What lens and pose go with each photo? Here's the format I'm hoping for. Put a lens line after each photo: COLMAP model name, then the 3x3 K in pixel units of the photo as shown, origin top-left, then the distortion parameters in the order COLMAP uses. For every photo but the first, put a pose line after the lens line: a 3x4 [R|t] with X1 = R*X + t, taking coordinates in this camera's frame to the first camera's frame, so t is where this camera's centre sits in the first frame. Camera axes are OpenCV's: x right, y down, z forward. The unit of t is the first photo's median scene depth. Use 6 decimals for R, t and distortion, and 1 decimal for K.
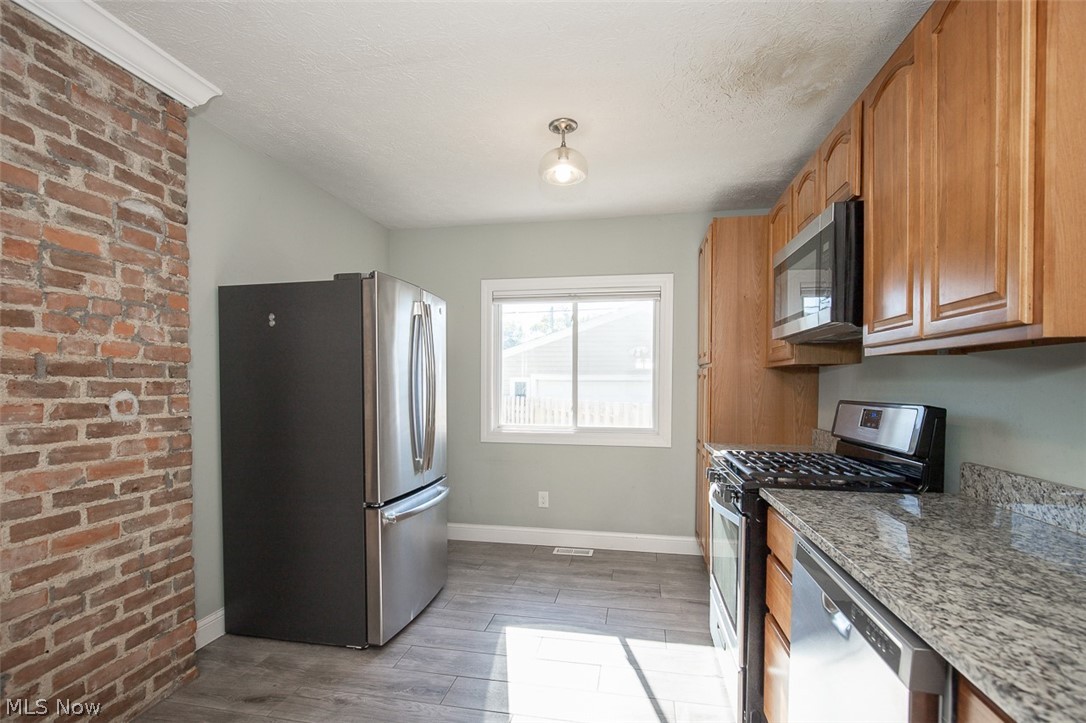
lens RADIAL K [[505.3, 0, 538.5], [0, 505.3, 399.2], [0, 0, 1]] dist [-0.001153, -0.000073]
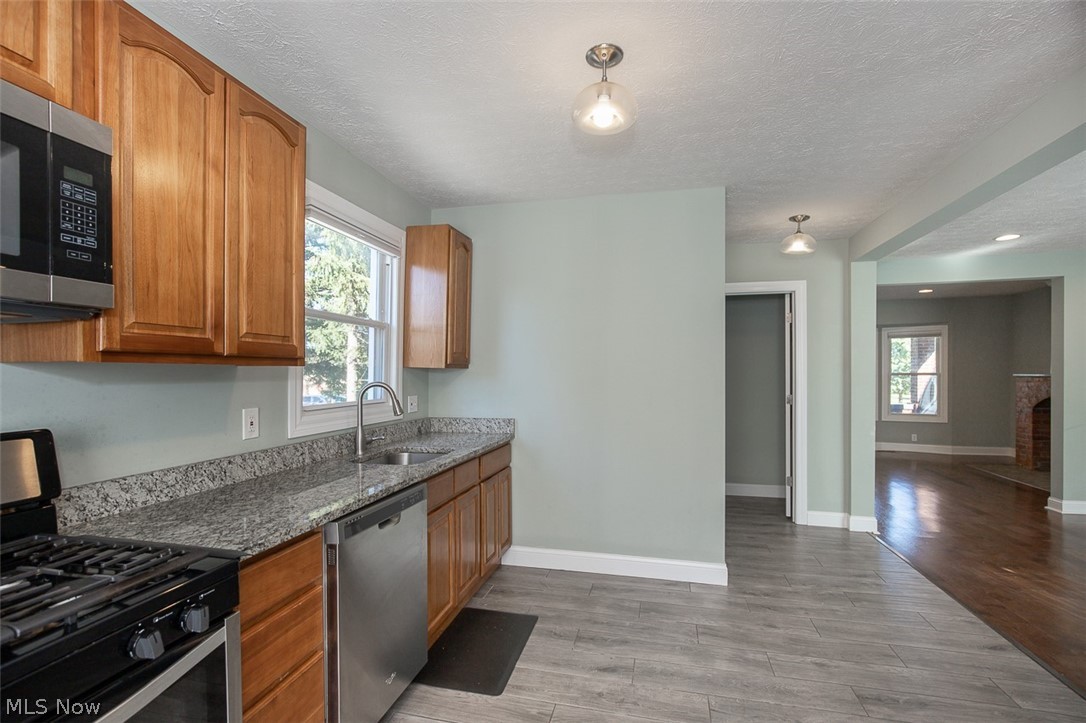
lens RADIAL K [[498.7, 0, 541.4], [0, 498.7, 370.7], [0, 0, 1]] dist [-0.002388, -0.000201]
pose [[-0.999109, 0.003009, 0.042100, -0.003941], [0.004234, 0.999569, 0.029036, -0.062565], [-0.041994, 0.029188, -0.998691, 1.147635]]
